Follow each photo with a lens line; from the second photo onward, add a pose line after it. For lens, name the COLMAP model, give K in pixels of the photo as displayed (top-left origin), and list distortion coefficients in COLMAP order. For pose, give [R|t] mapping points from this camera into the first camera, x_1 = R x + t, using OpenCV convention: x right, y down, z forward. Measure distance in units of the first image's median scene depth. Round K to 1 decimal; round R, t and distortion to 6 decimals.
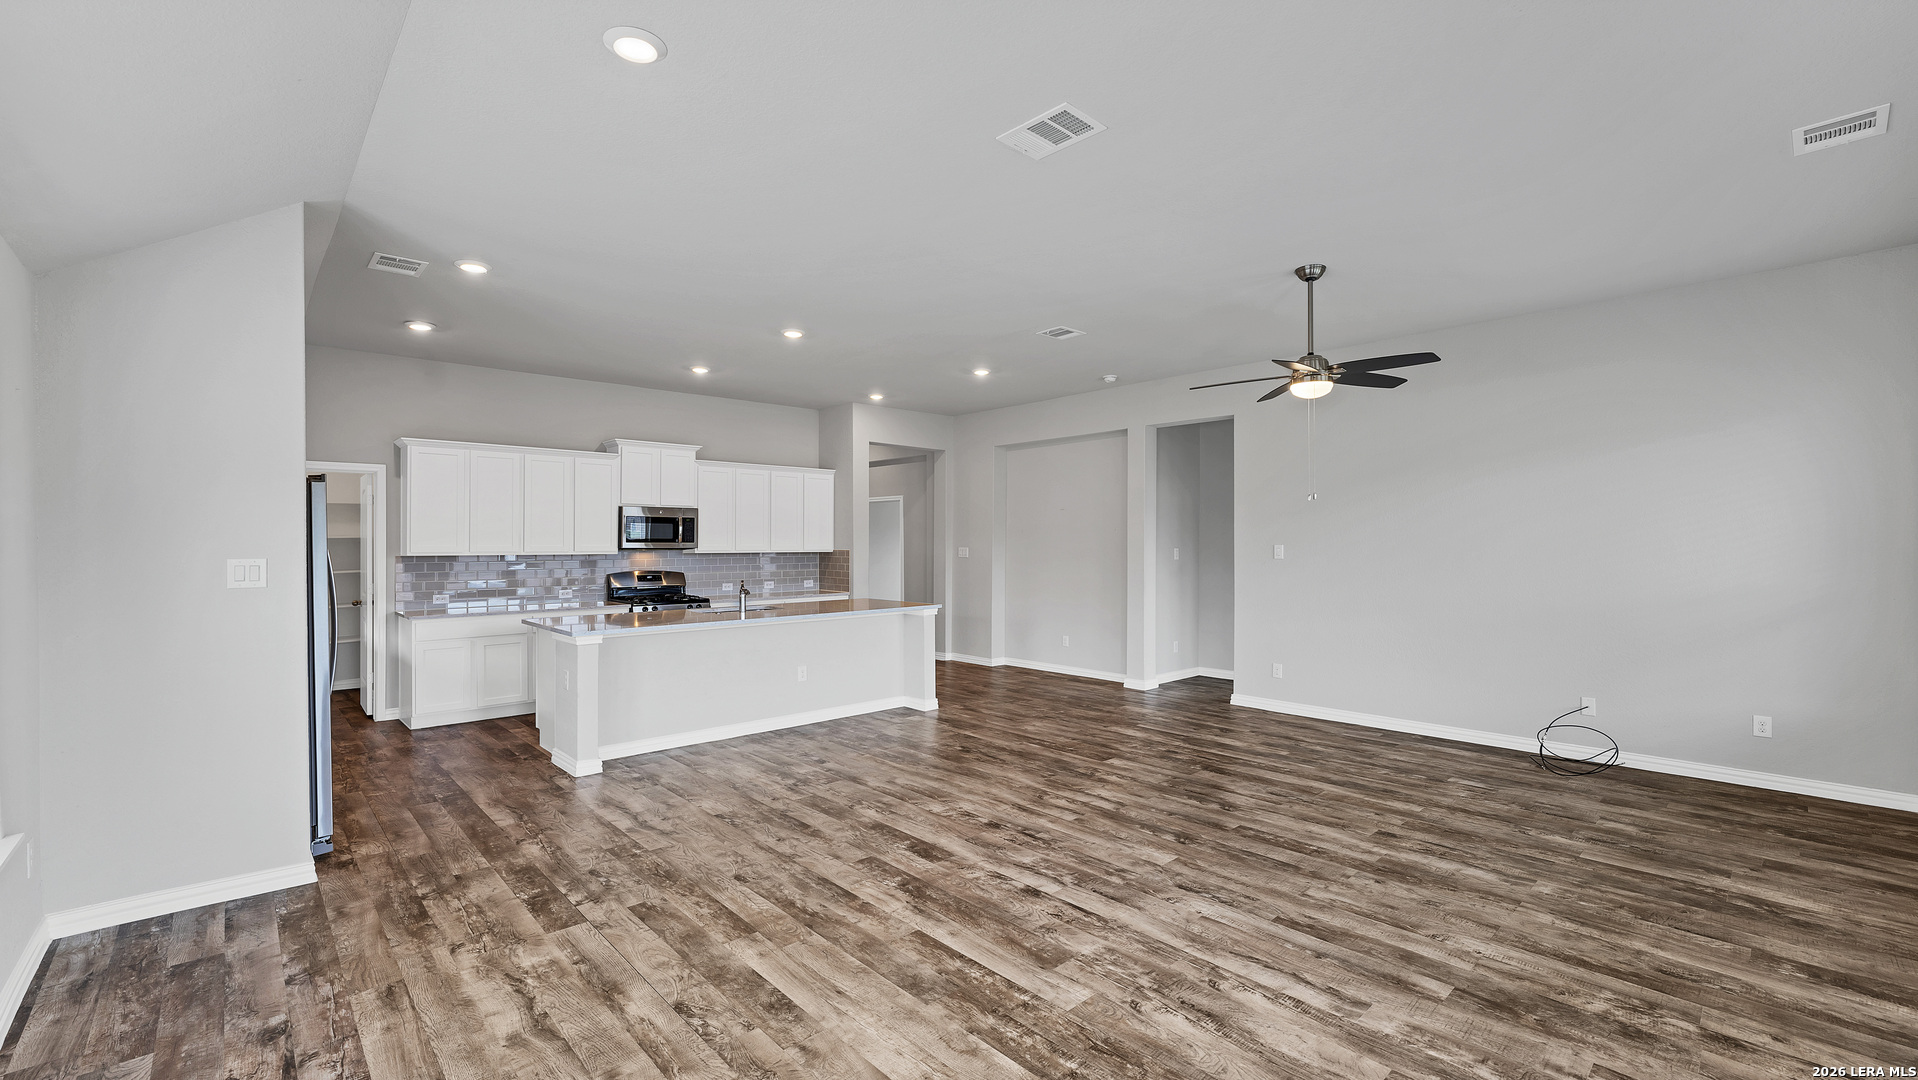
lens RADIAL K [[804.8, 0, 956.2], [0, 804.8, 552.2], [0, 0, 1]] dist [-0.012259, -0.000035]
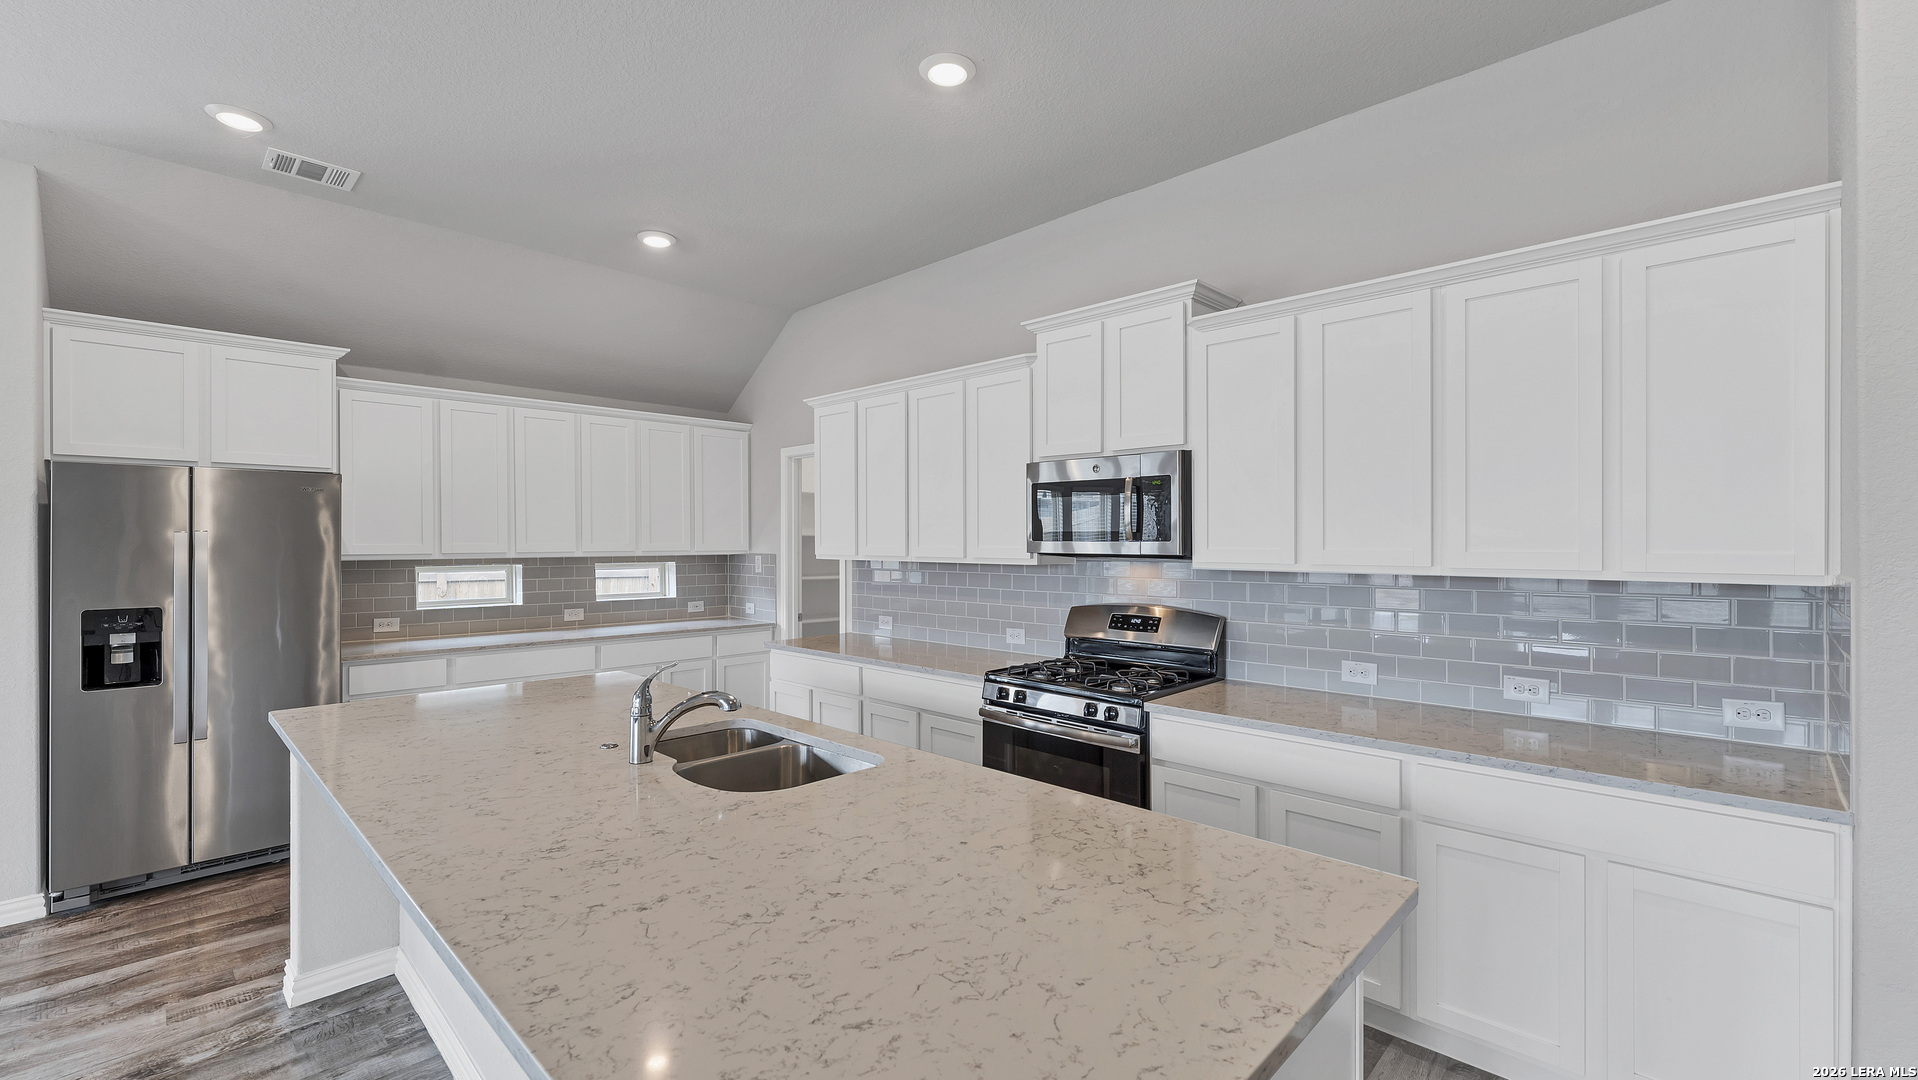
lens RADIAL K [[804.8, 0, 960.2], [0, 804.8, 539.8], [0, 0, 1]] dist [-0.012259, -0.000035]
pose [[0.039636, -0.002082, -0.999212, 0.062487], [-0.010059, 0.999946, -0.002483, -0.013765], [0.999164, 0.010150, 0.039613, 1.182531]]
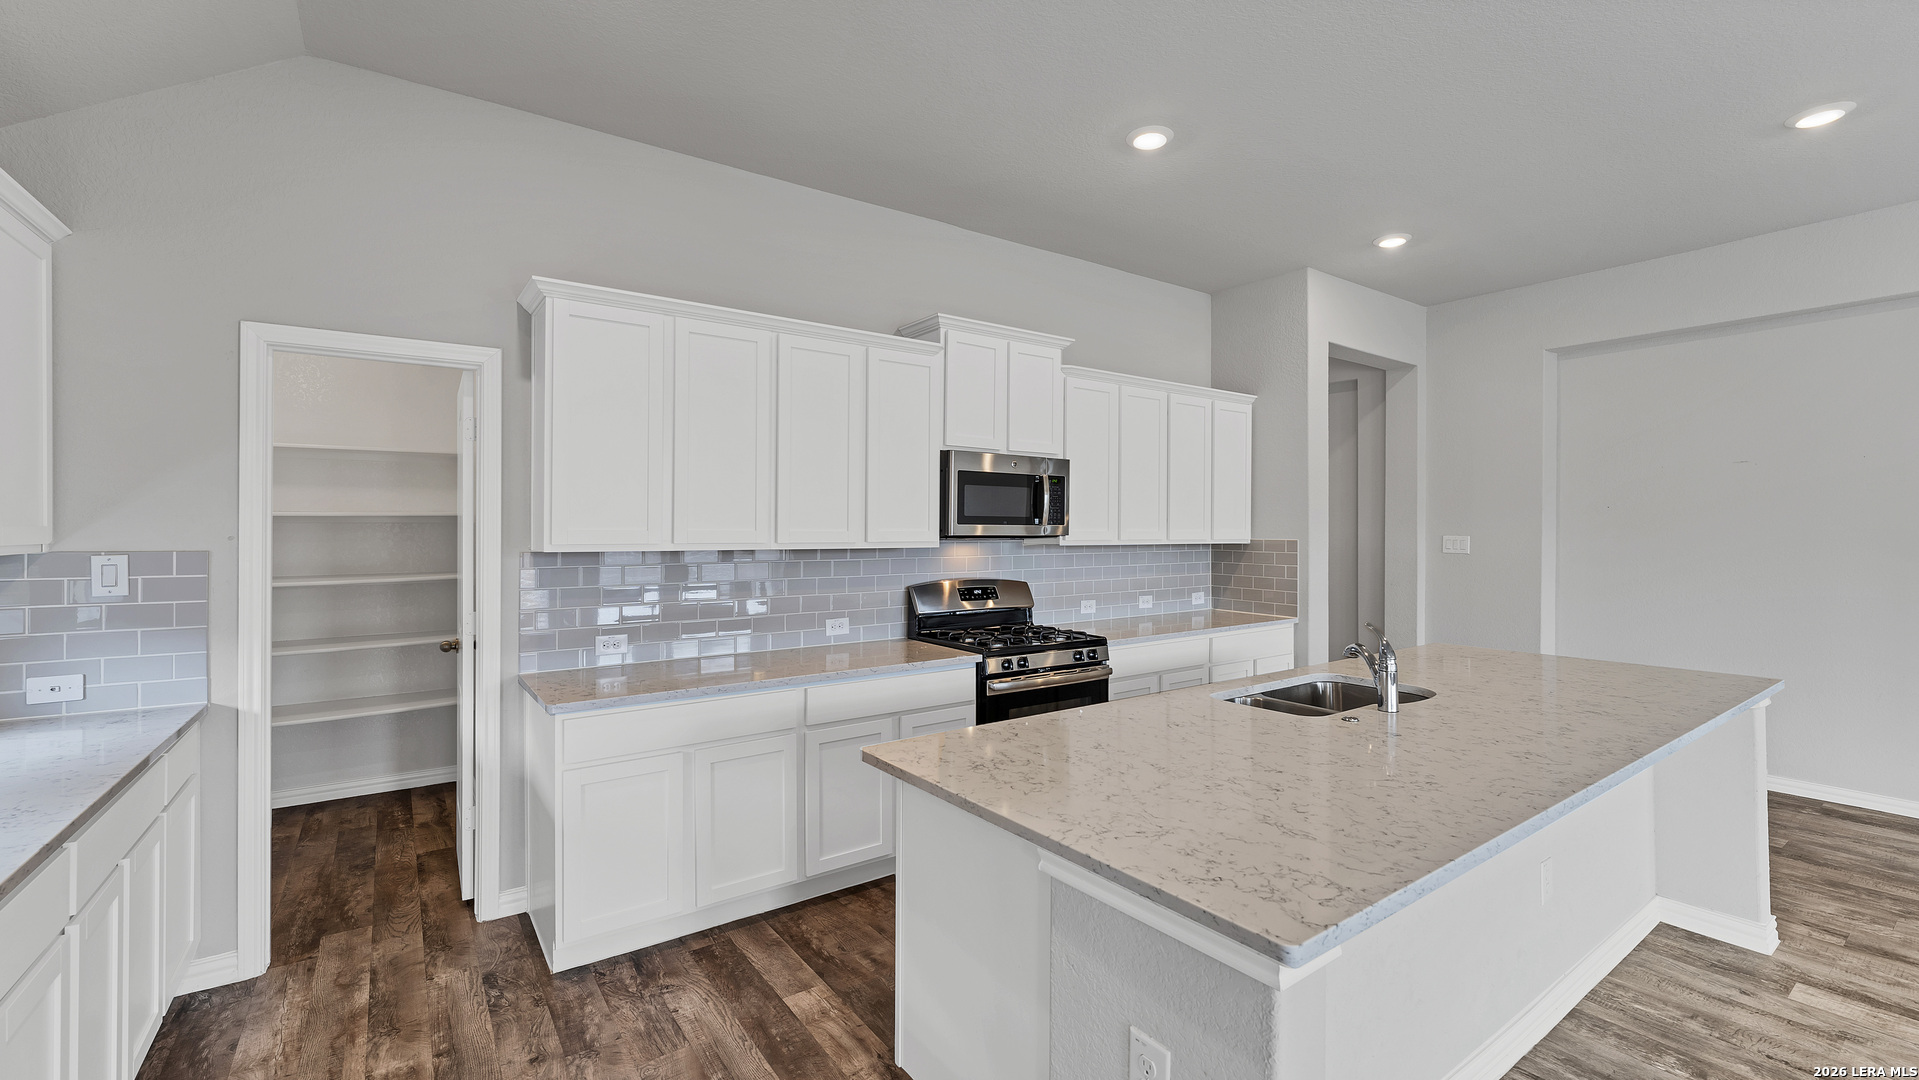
lens RADIAL K [[805.2, 0, 927.5], [0, 805.2, 537.4], [0, 0, 1]] dist [-0.012259, -0.000035]
pose [[0.989987, 0.009699, -0.140822, -0.451086], [-0.008429, 0.999918, 0.009609, -0.011500], [0.140904, -0.008326, 0.989988, 0.643022]]
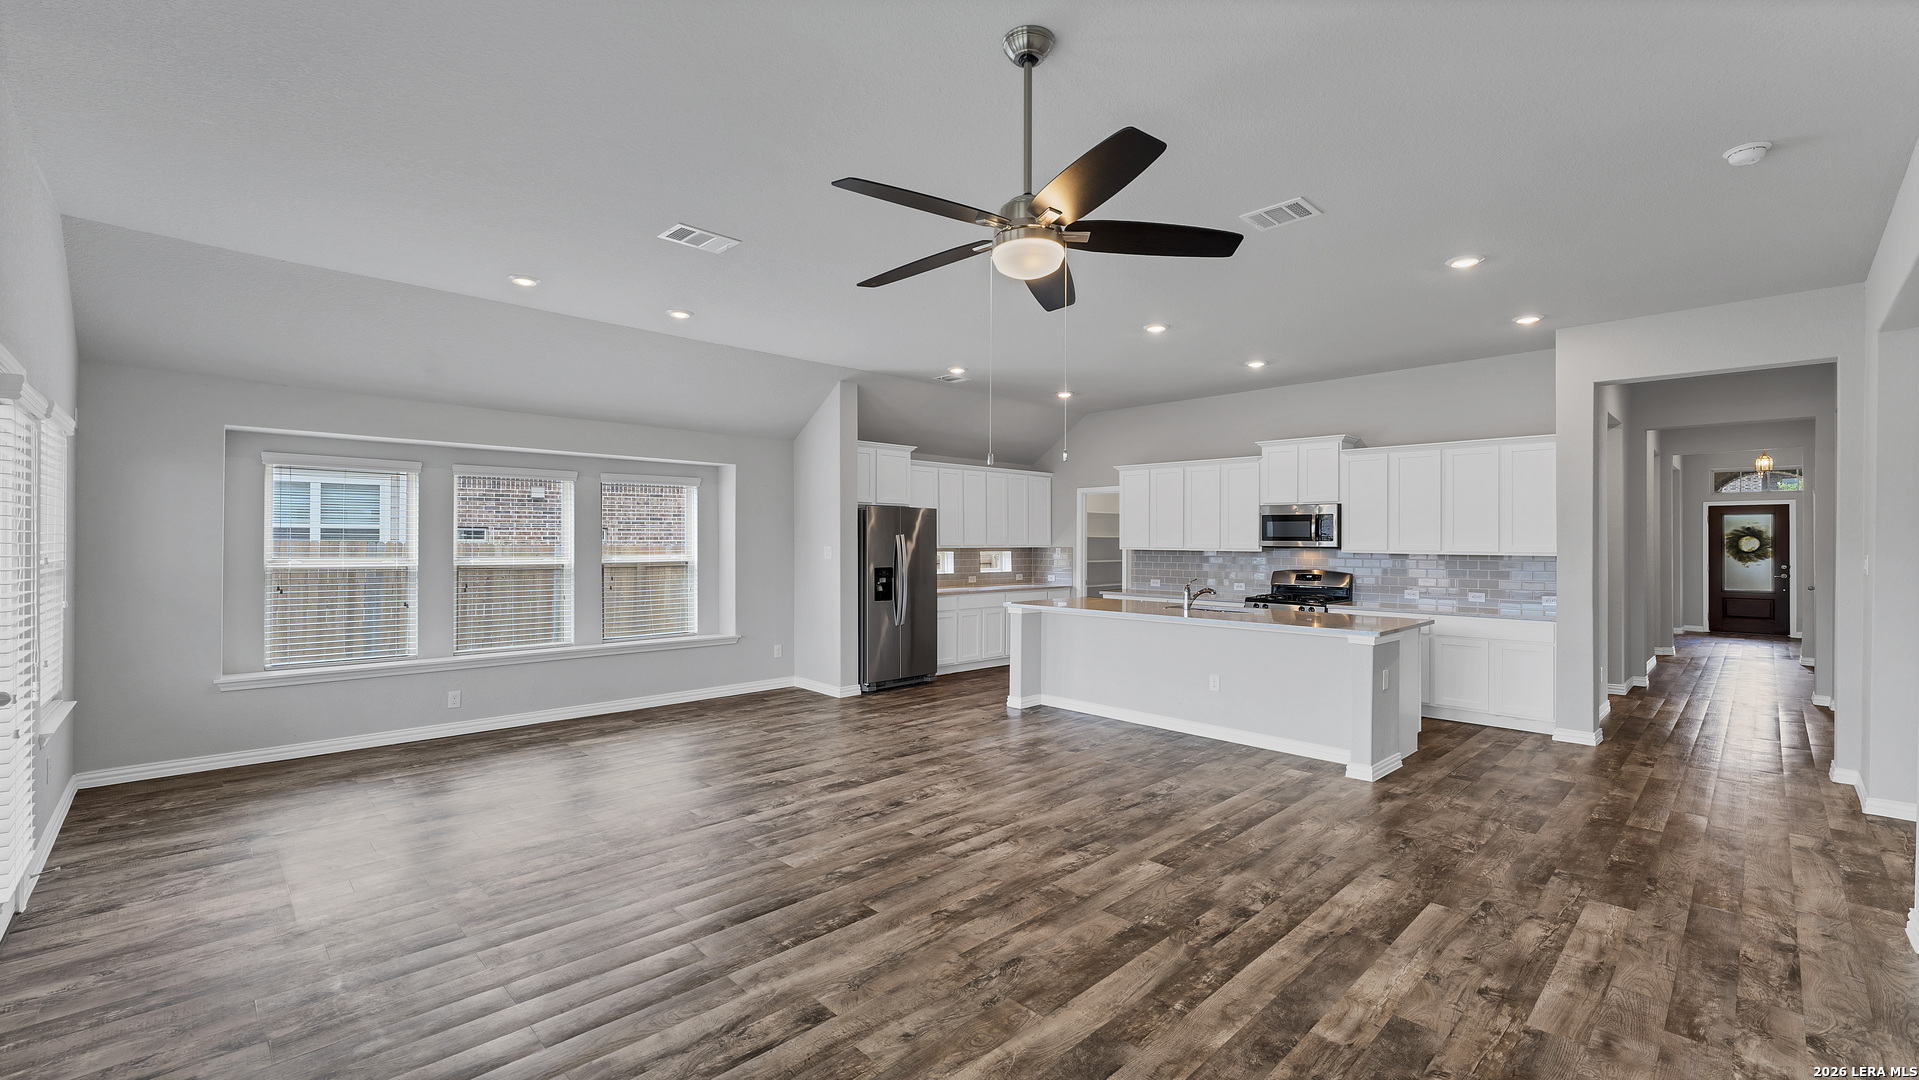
lens RADIAL K [[805.2, 0, 954.4], [0, 805.2, 537.0], [0, 0, 1]] dist [-0.012259, -0.000035]
pose [[0.008447, -0.002251, -0.999962, 0.784917], [-0.016753, 0.999857, -0.002392, -0.009852], [0.999824, 0.016772, 0.008408, 0.745997]]
